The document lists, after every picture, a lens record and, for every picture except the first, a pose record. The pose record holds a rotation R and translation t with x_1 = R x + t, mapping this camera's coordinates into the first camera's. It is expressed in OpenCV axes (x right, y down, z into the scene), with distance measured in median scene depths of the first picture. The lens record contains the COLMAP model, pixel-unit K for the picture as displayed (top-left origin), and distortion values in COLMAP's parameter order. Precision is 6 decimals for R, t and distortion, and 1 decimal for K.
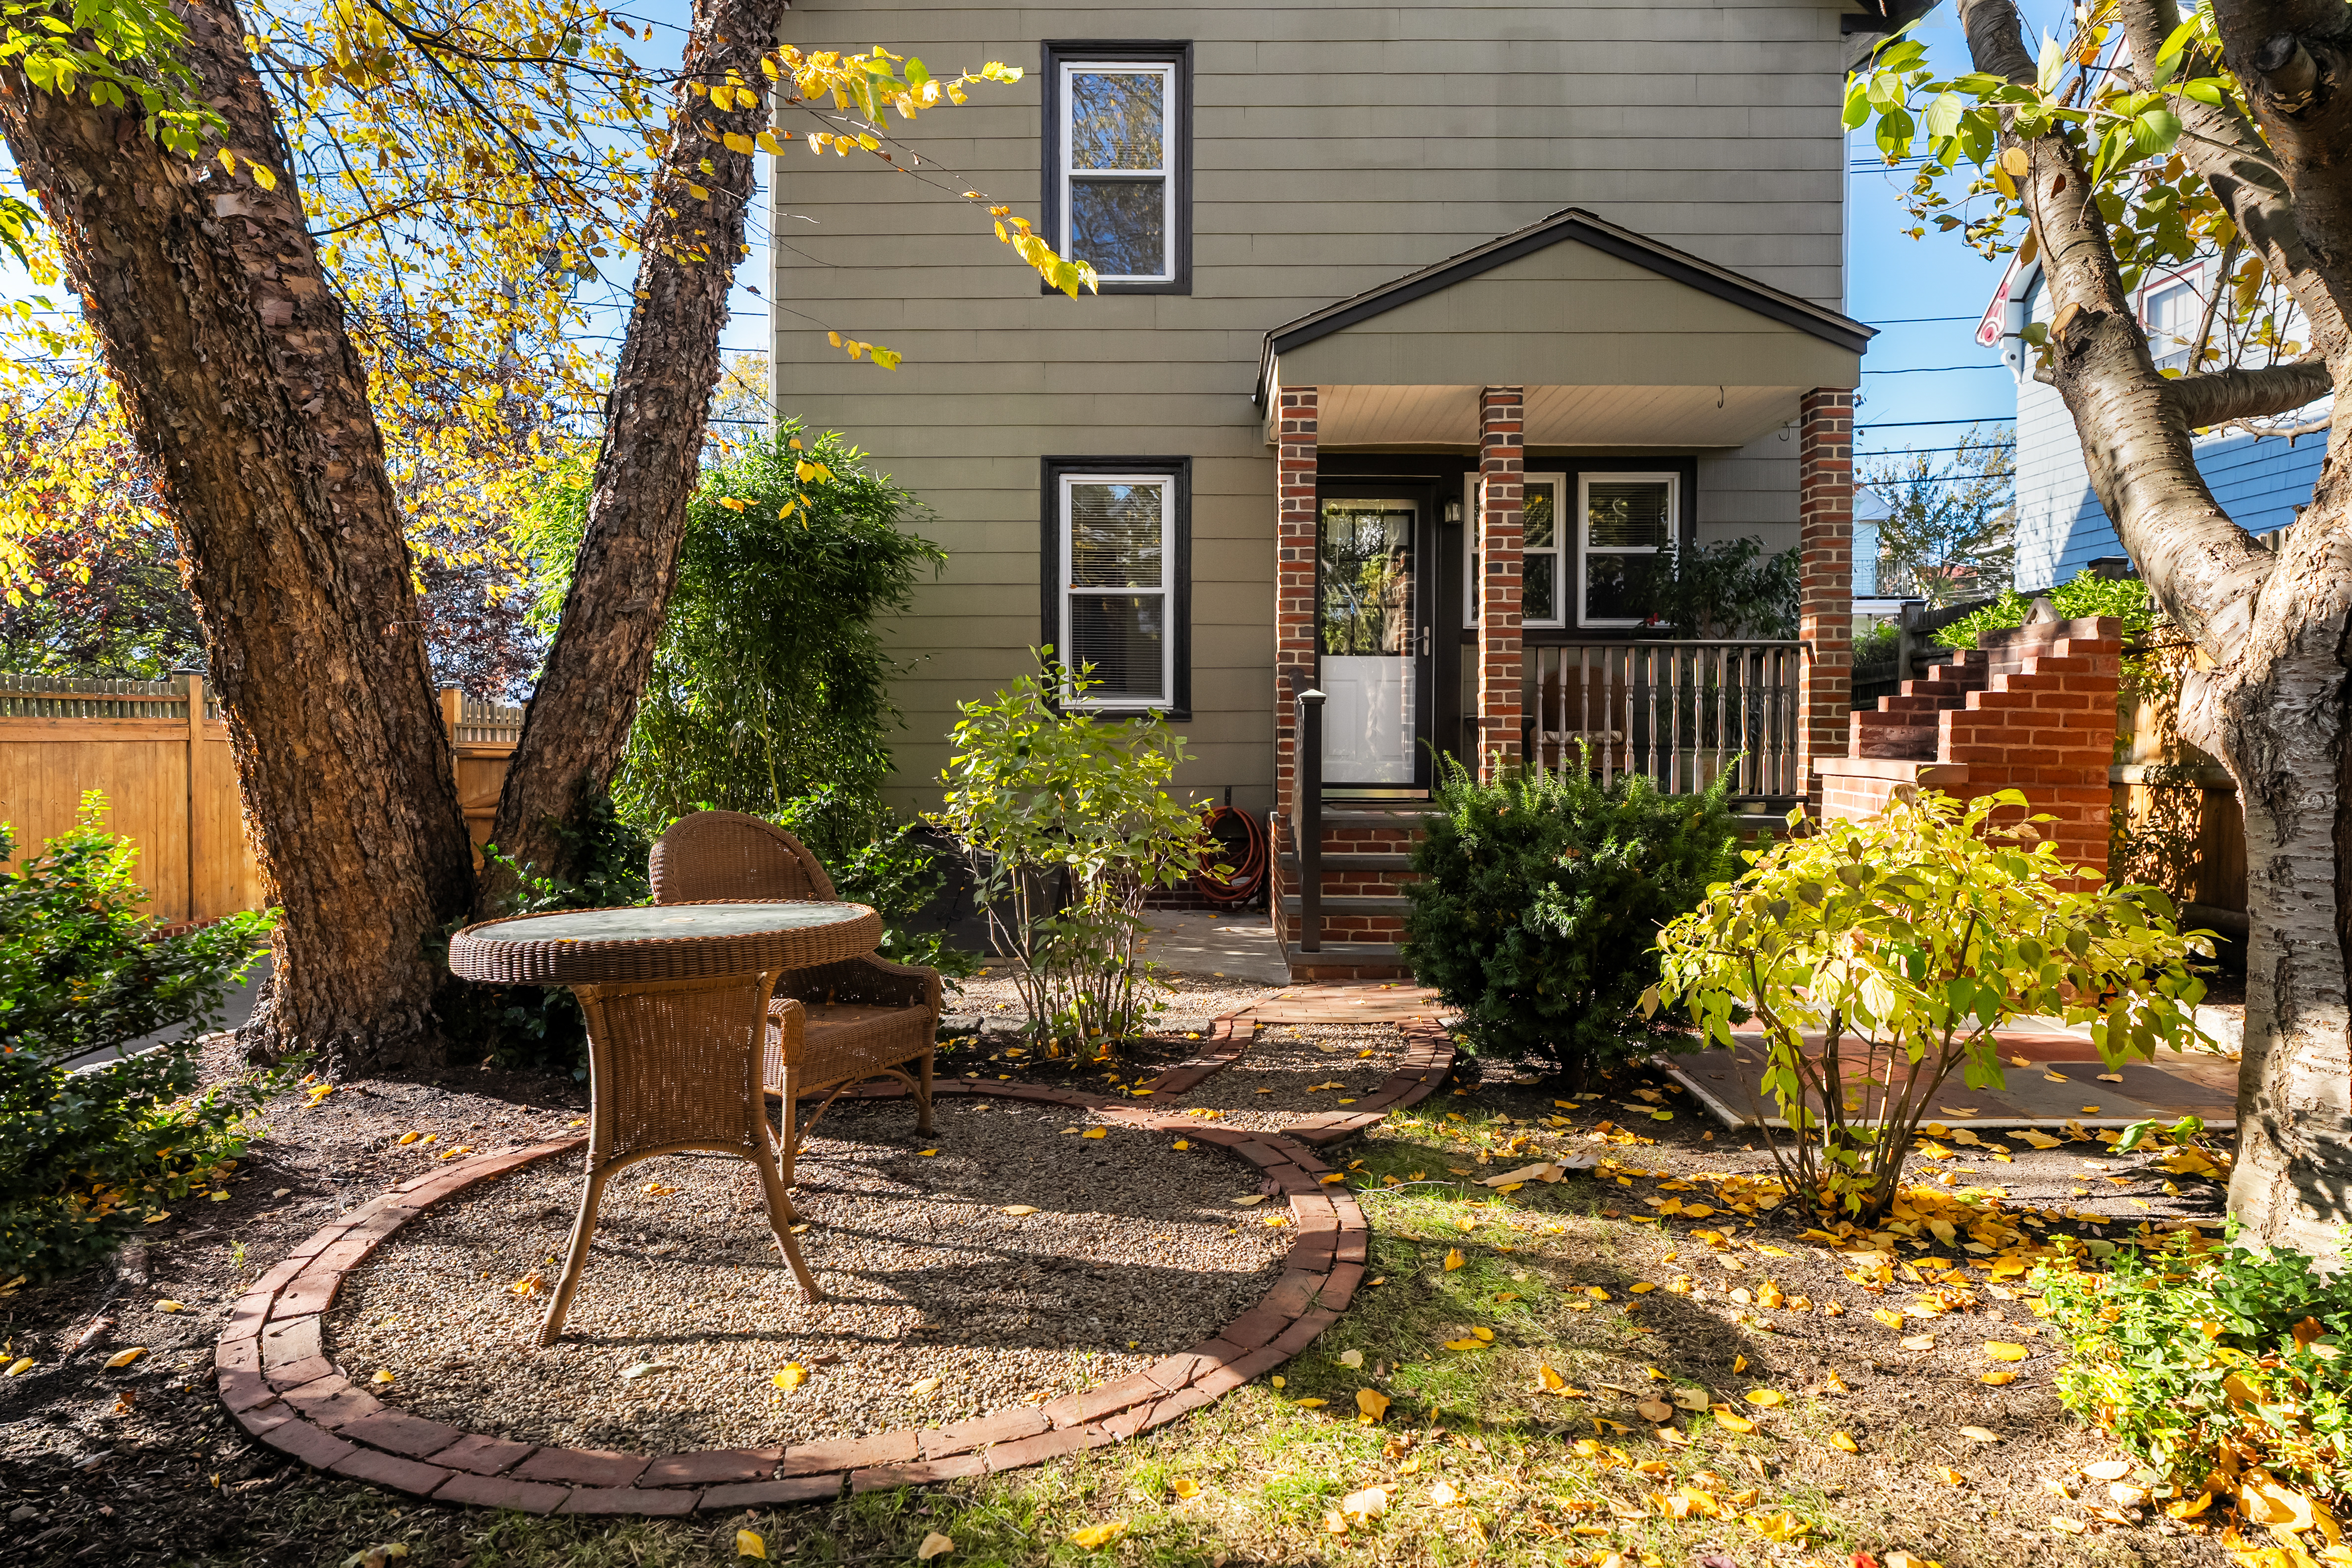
lens RADIAL K [[1276.5, 0, 1185.3], [0, 1276.5, 762.5], [0, 0, 1]] dist [-0.000933, -0.001997]
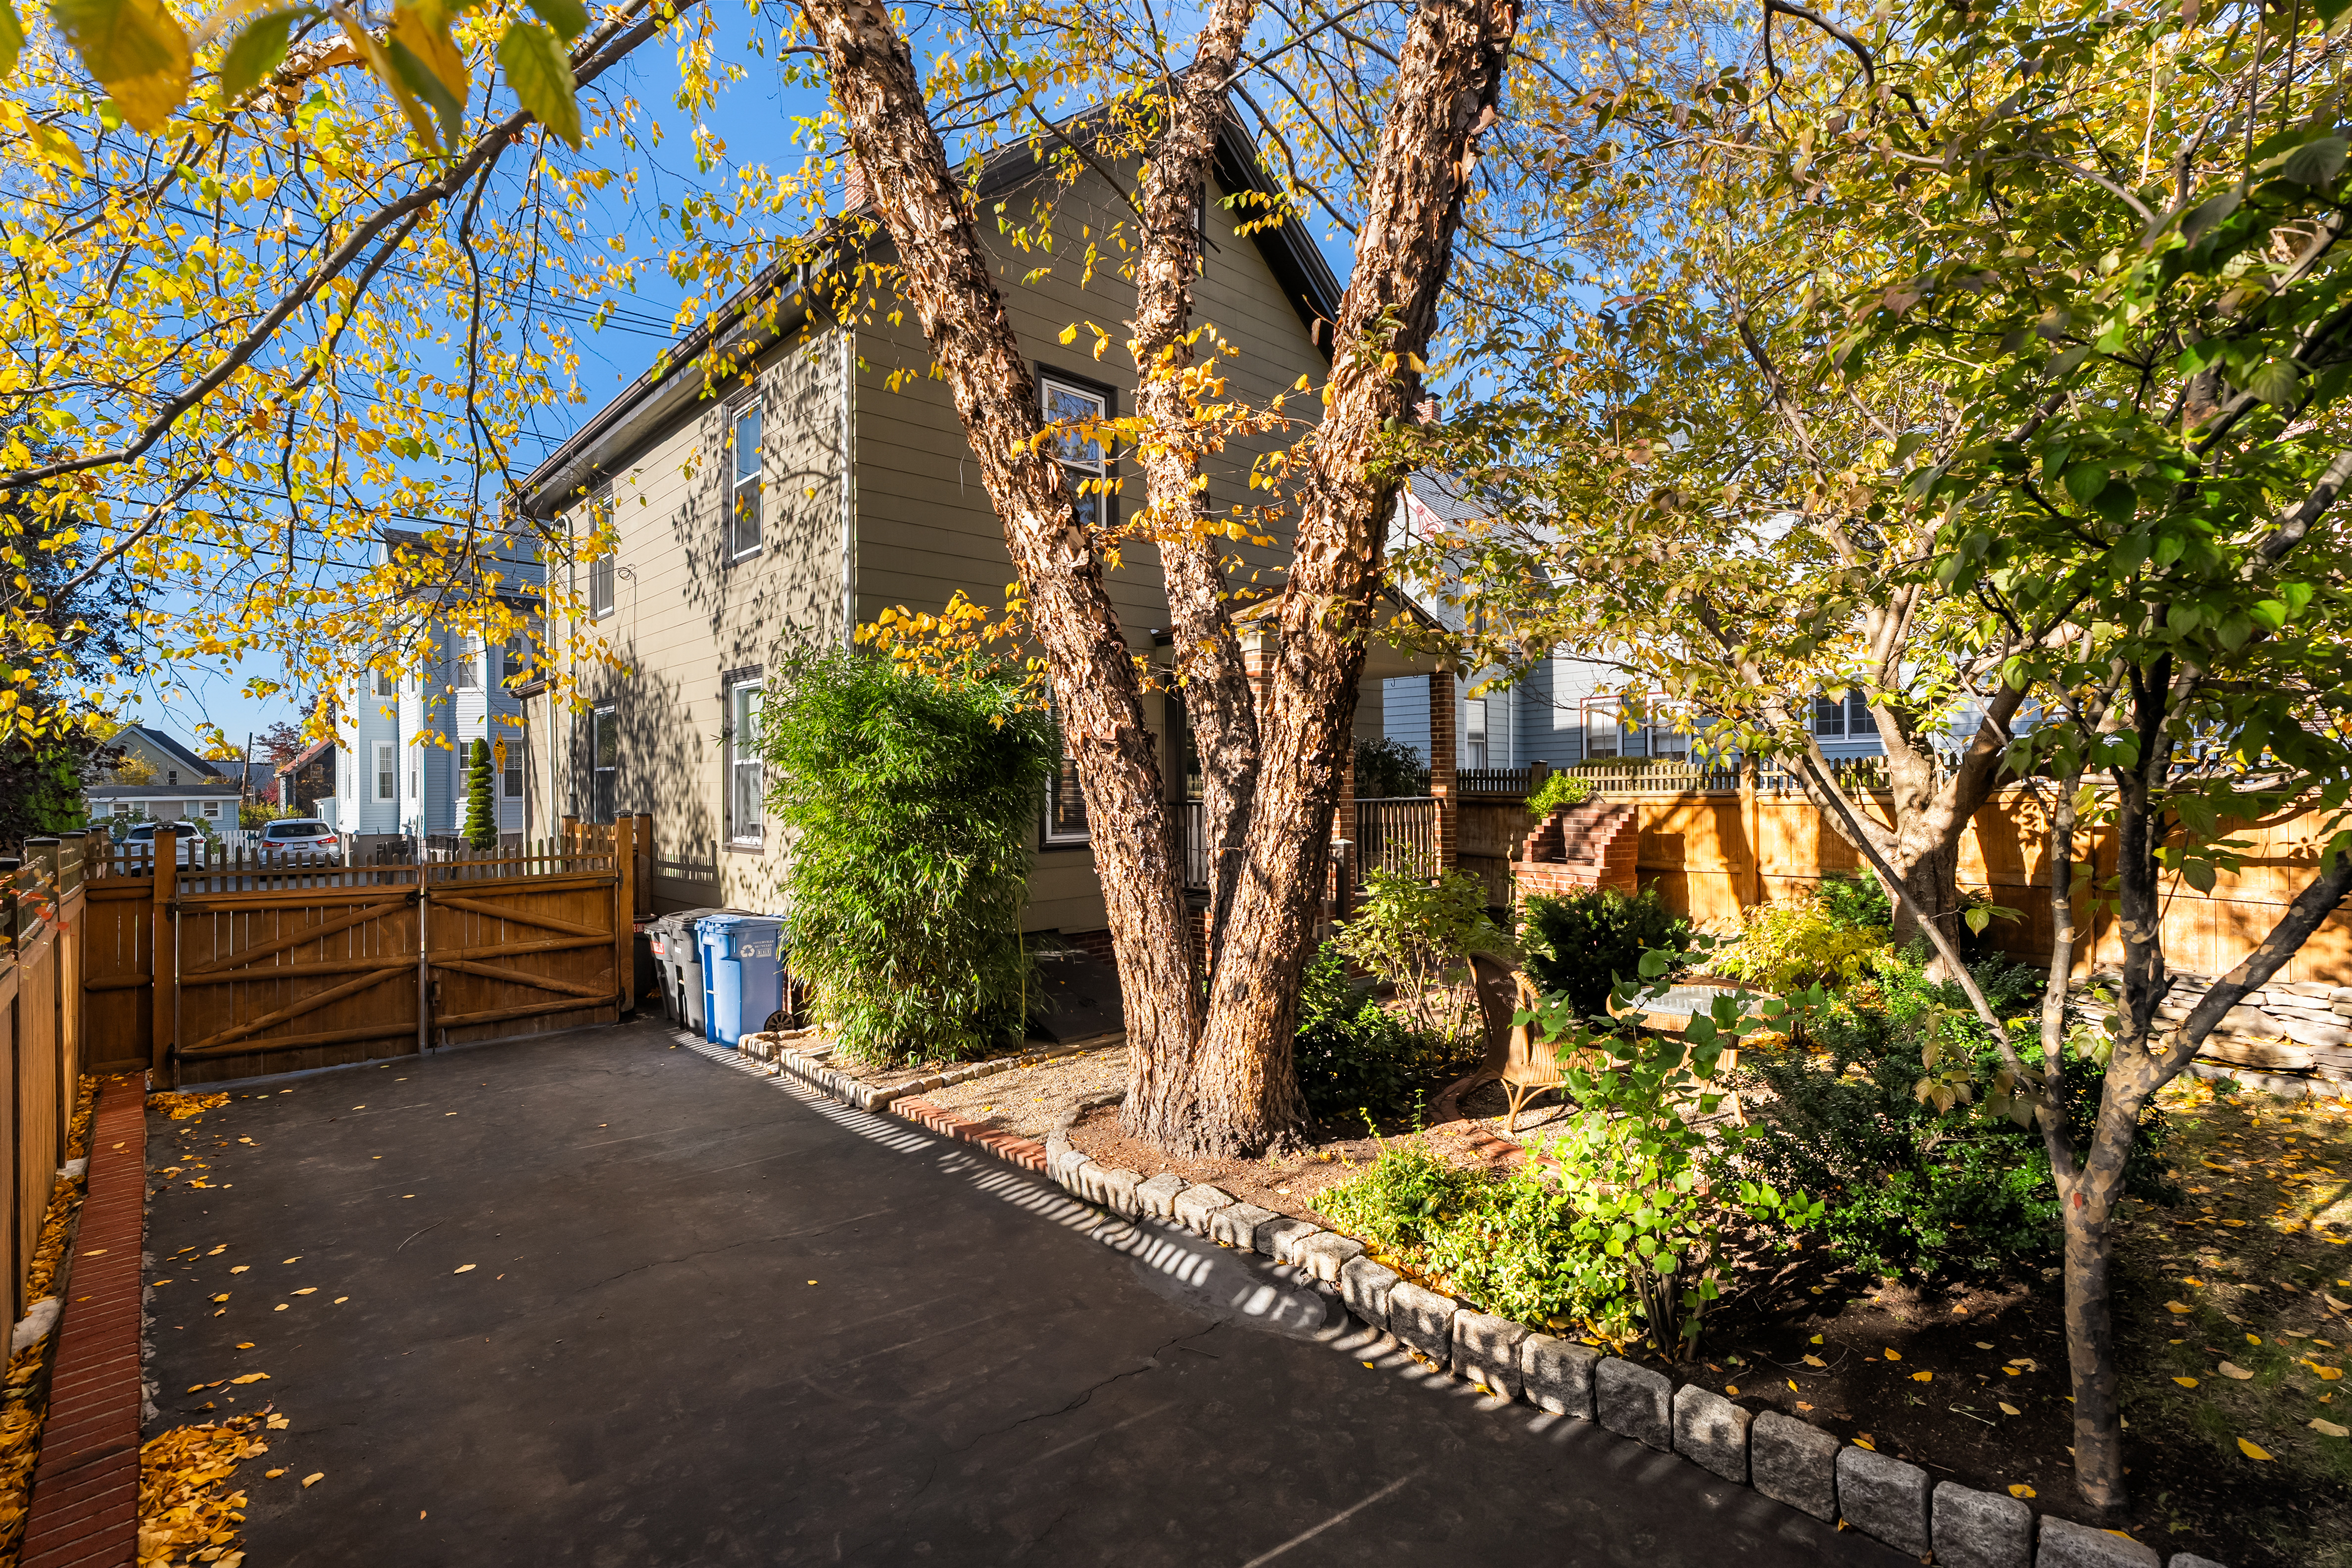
lens RADIAL K [[1069.3, 0, 1173.1], [0, 1069.3, 777.8], [0, 0, 1]] dist [-0.004775, 0.000996]
pose [[0.725618, -0.003836, 0.688087, -0.956106], [0.021974, 0.999604, -0.017600, -0.106585], [-0.687747, 0.027891, 0.725414, 0.087171]]
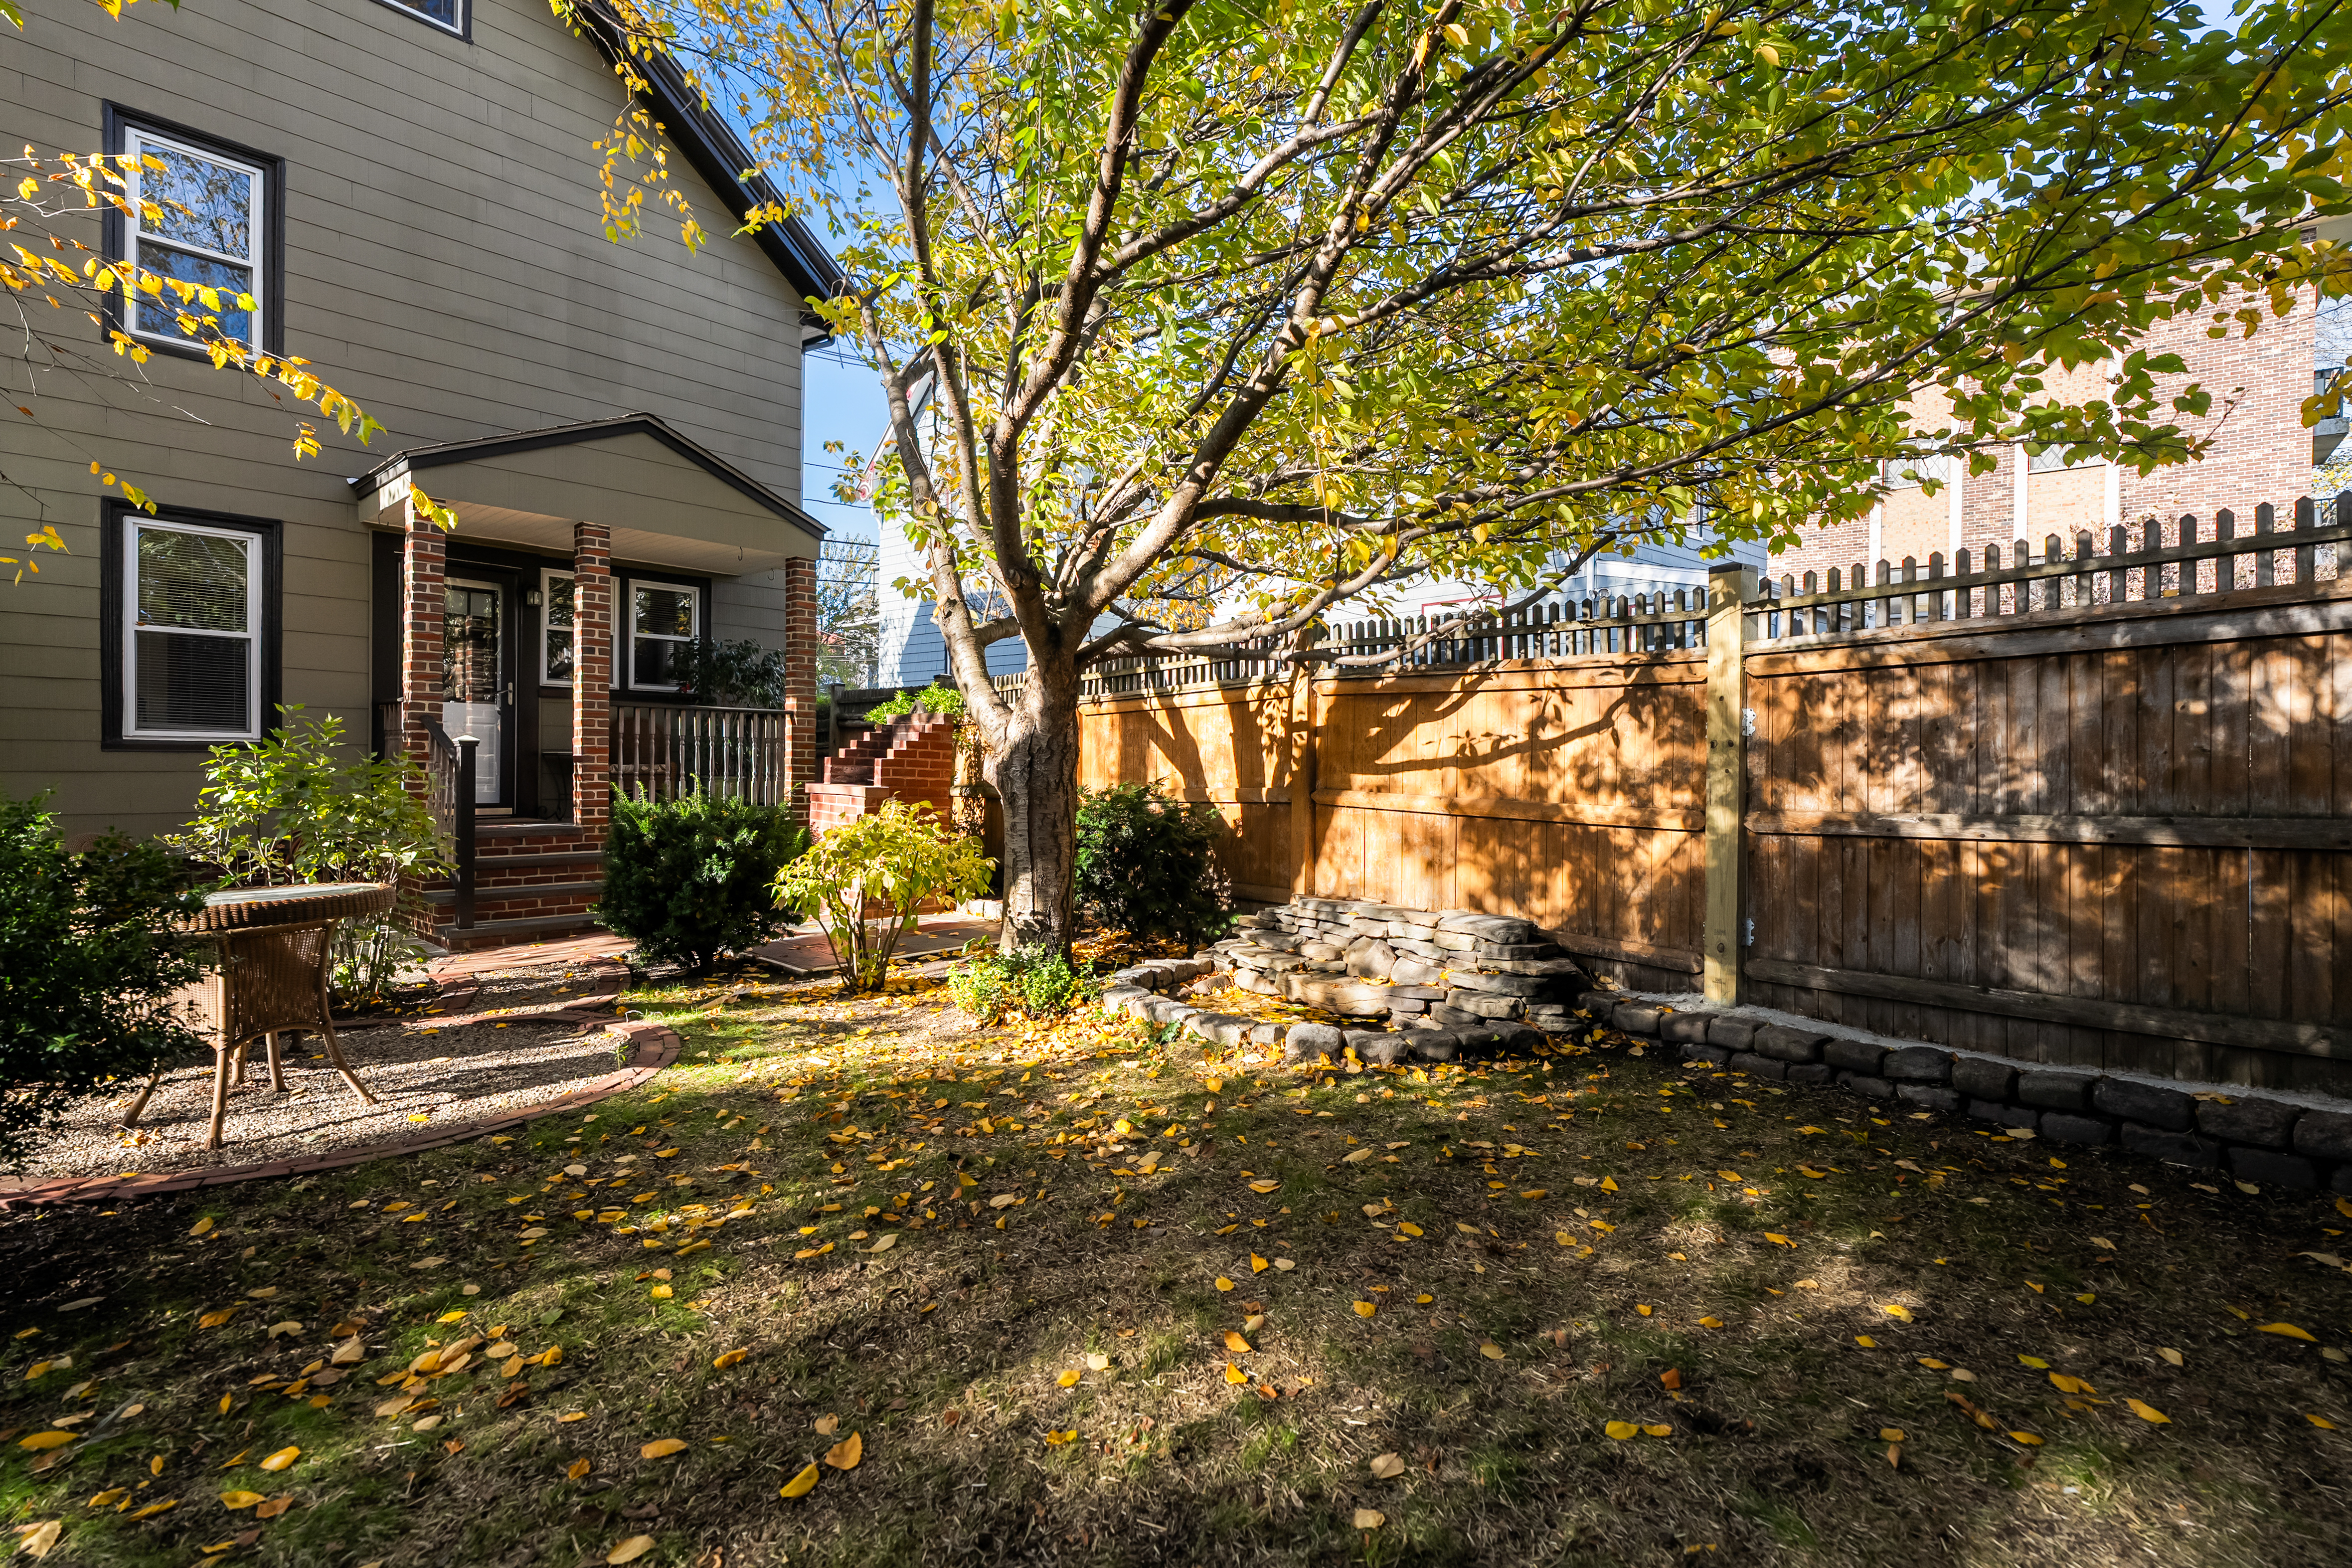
lens RADIAL K [[1123.1, 0, 1175.4], [0, 1123.1, 784.0], [0, 0, 1]] dist [-0.004016, 0.001895]
pose [[0.659604, -0.005955, 0.751590, -0.268810], [0.003018, 0.999982, 0.005274, -0.008066], [-0.751608, -0.001211, 0.659609, -0.316525]]
